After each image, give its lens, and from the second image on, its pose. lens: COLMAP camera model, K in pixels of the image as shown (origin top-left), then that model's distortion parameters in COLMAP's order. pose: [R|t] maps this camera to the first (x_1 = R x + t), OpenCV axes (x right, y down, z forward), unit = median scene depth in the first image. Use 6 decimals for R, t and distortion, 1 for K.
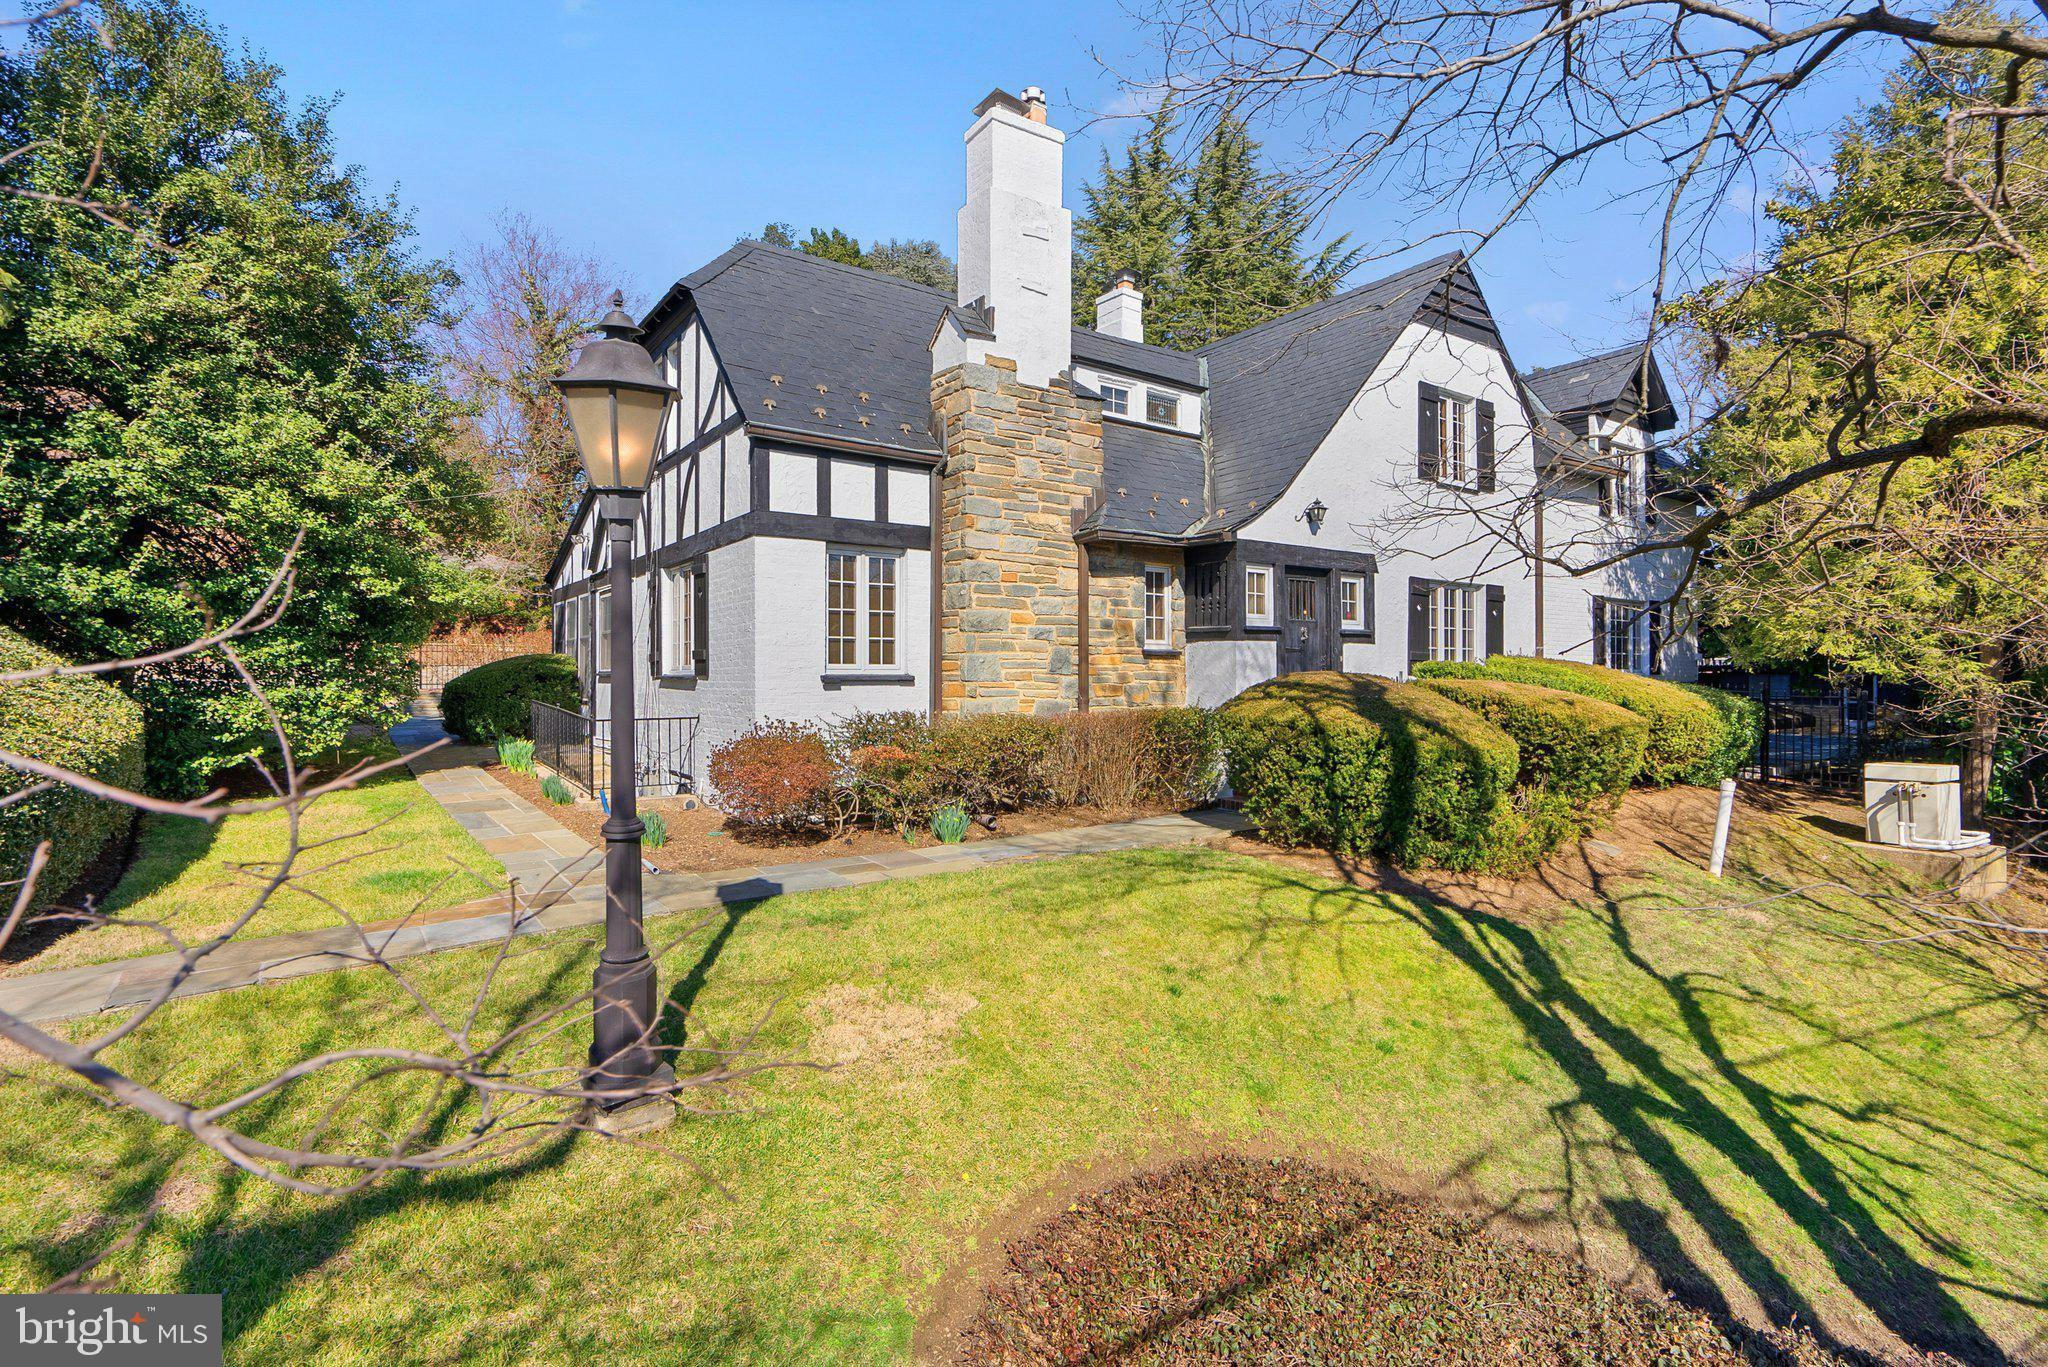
lens RADIAL K [[928.2, 0, 1012.0], [0, 928.2, 675.0], [0, 0, 1]] dist [-0.004950, 0.000588]
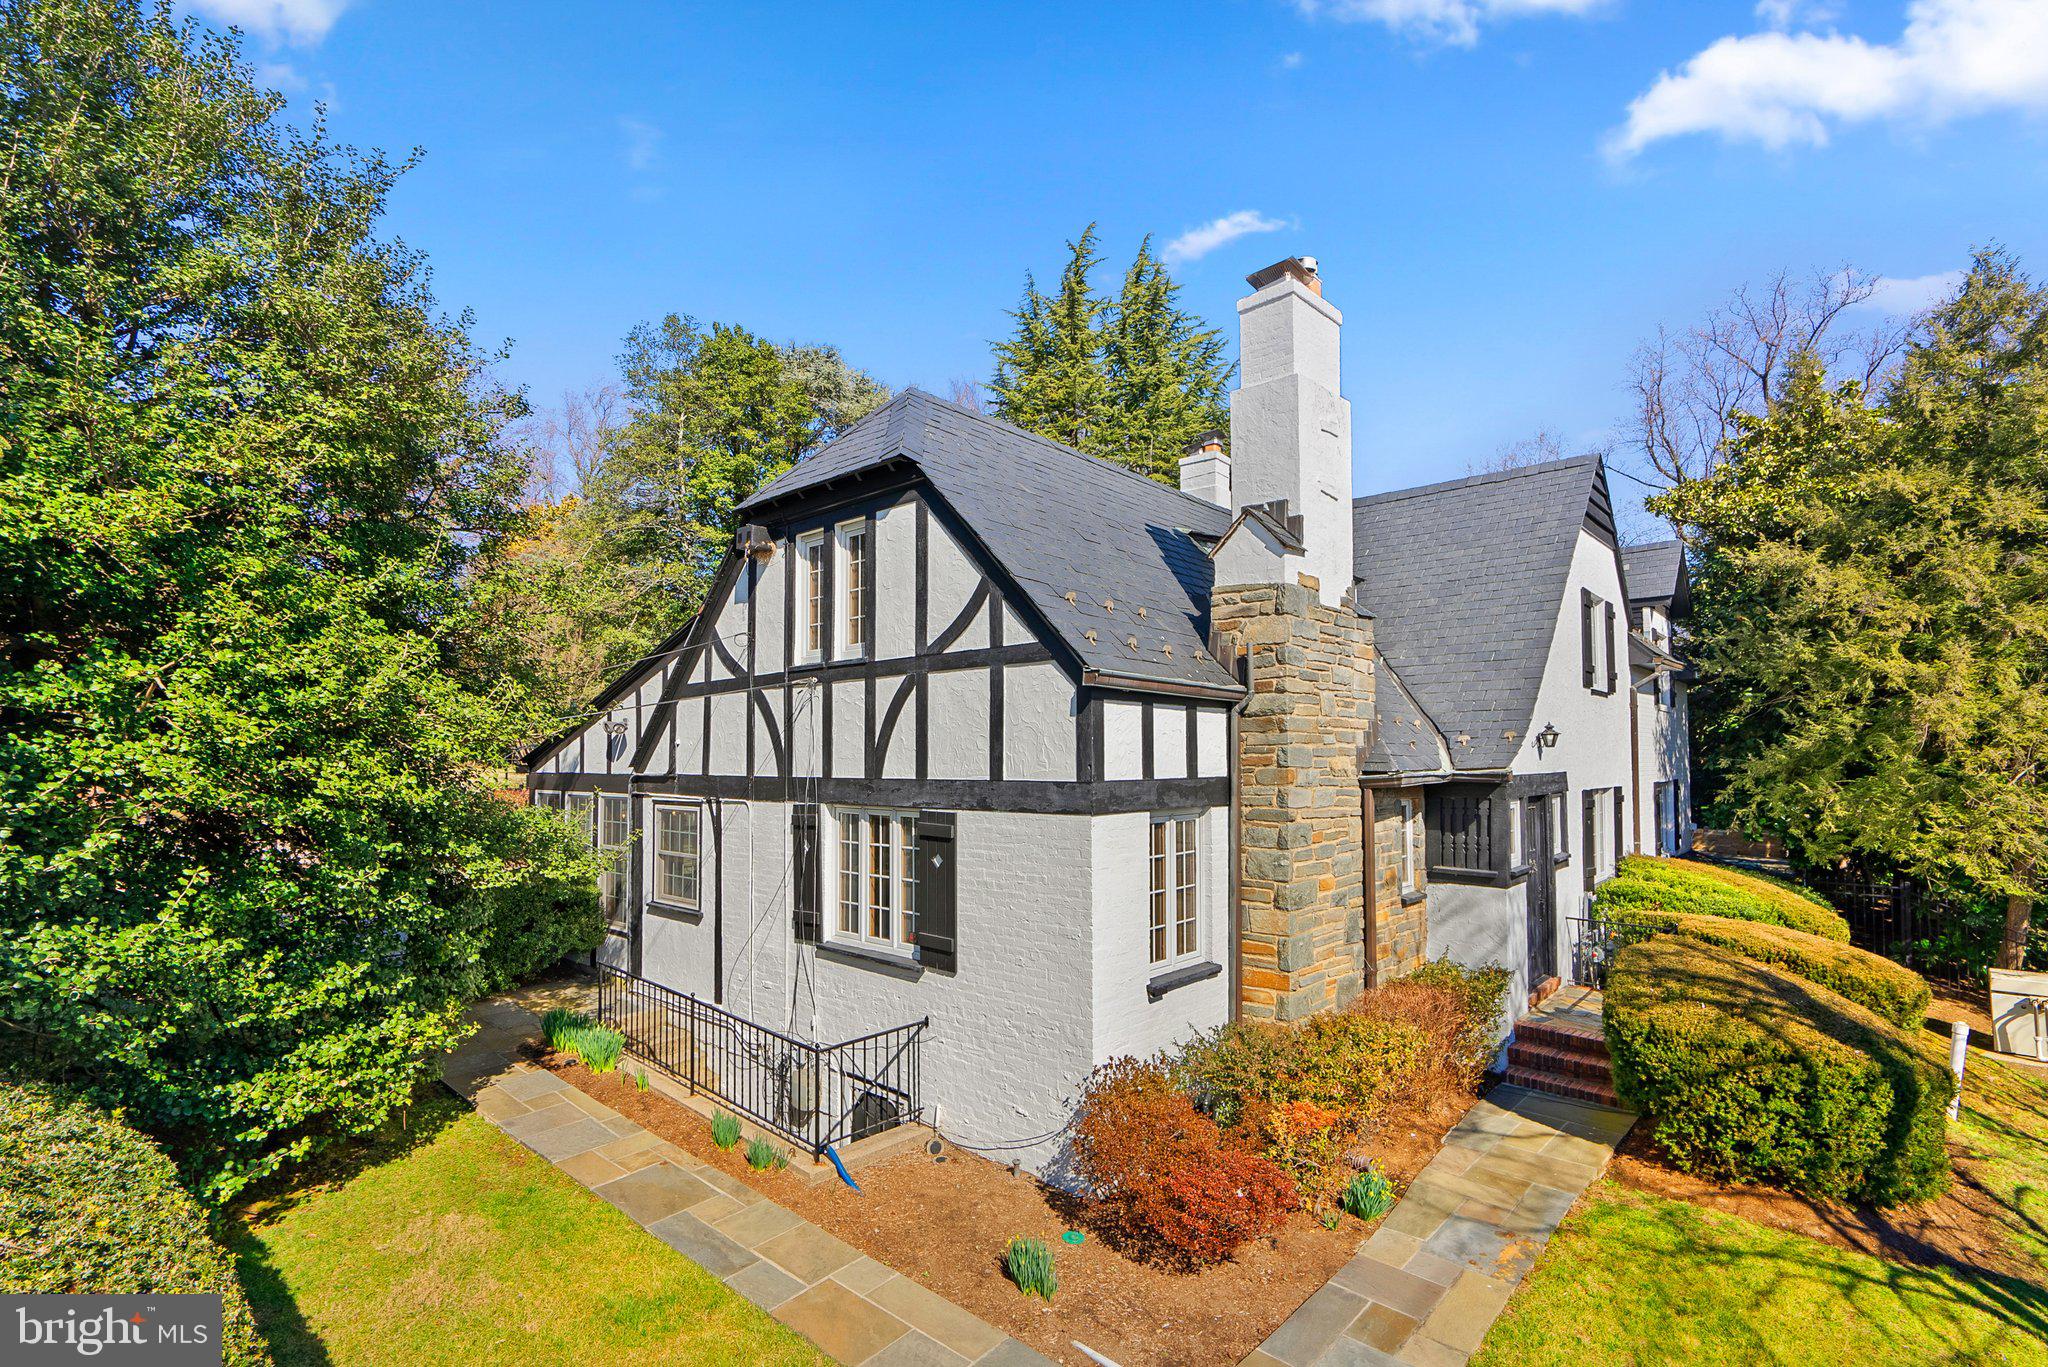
lens RADIAL K [[928.2, 0, 1076.6], [0, 928.2, 759.5], [0, 0, 1]] dist [-0.004950, 0.000588]
pose [[0.976628, 0.004224, 0.214896, -0.401774], [0.001243, 0.999679, -0.025301, -0.157463], [-0.214934, 0.024976, 0.976309, 0.235170]]
